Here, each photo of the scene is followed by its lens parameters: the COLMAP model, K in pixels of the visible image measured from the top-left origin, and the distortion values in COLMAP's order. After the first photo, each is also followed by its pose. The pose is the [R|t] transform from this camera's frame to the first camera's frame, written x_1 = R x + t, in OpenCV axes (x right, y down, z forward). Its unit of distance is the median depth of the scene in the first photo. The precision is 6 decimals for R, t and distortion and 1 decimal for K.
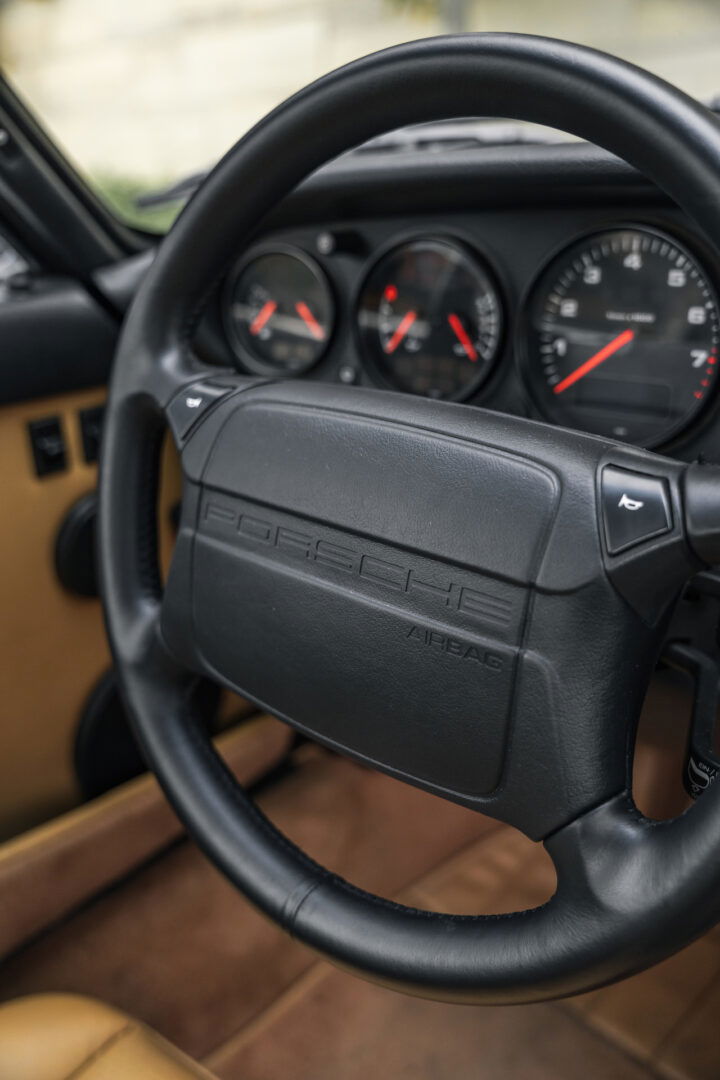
lens RADIAL K [[1013.2, 0, 355.6], [0, 1013.2, 534.2], [0, 0, 1]] dist [-0.009526, 0.000000]
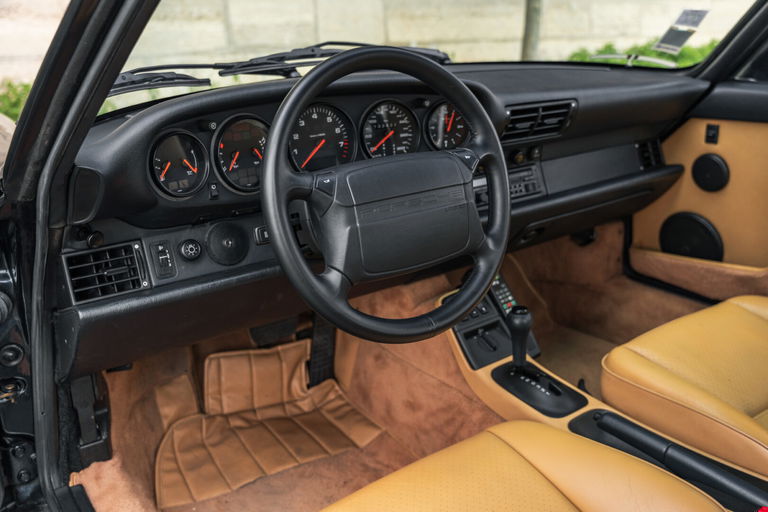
lens RADIAL K [[681.2, 0, 381.1], [0, 681.2, 259.3], [0, 0, 1]] dist [-0.038637, -0.004497]
pose [[0.191835, -0.277092, 0.941499, -1.643271], [0.368394, 0.909498, 0.192612, -0.207760], [-0.909662, 0.309893, 0.276552, 0.436350]]
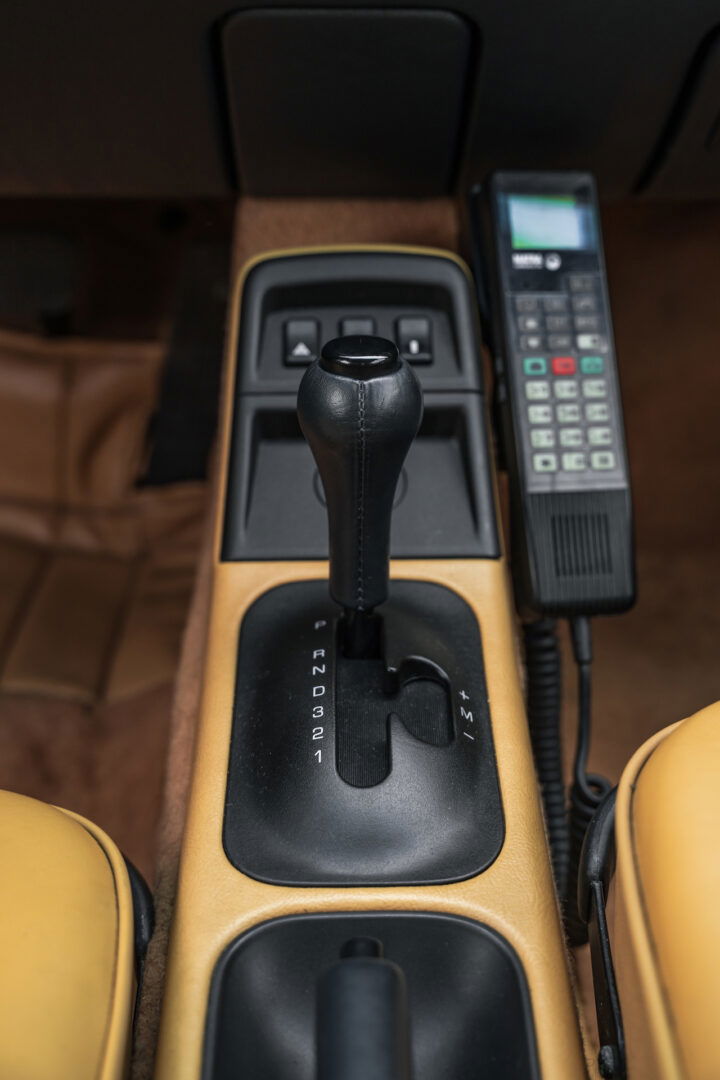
lens RADIAL K [[1392.6, 0, 363.1], [0, 1392.6, 538.4], [0, 0, 1]] dist [0.096888, 0.000000]
pose [[0.717051, -0.298208, 0.630008, -0.141329], [0.211164, 0.954321, 0.211380, 0.466208], [-0.664265, -0.018535, 0.747267, -0.044334]]
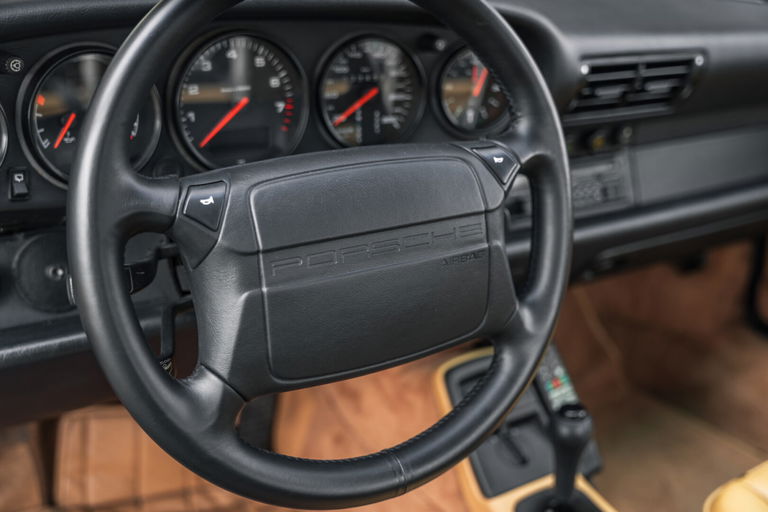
lens RADIAL K [[892.2, 0, 384.7], [0, 892.2, 260.3], [0, 0, 1]] dist [0.005283, 0.000000]
pose [[0.236122, -0.308080, 0.921593, -1.073043], [0.294027, 0.926603, 0.234422, -0.233956], [-0.926172, 0.215621, 0.309376, 0.430716]]
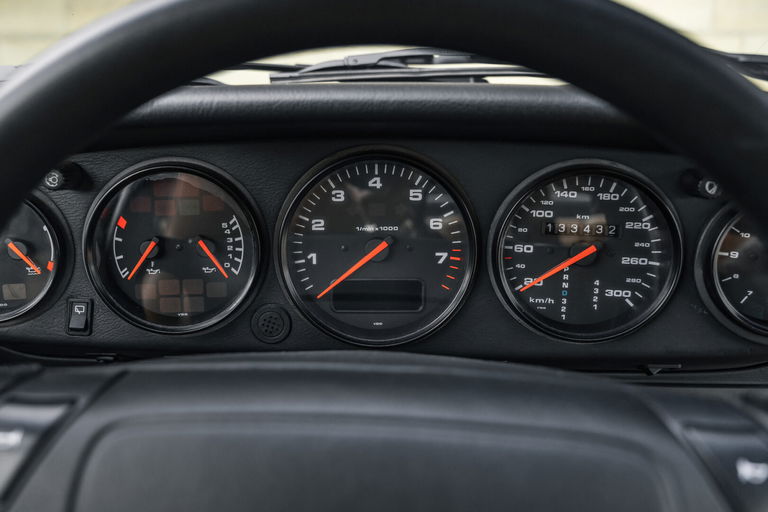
lens RADIAL K [[614.2, 0, 375.0], [0, 614.2, 238.3], [0, 0, 1]] dist [-0.015600, 0.004792]
pose [[0.762442, -0.120557, 0.635726, -0.194834], [0.198885, 0.978591, -0.052951, -0.172632], [-0.615732, 0.166809, 0.770096, 0.470182]]
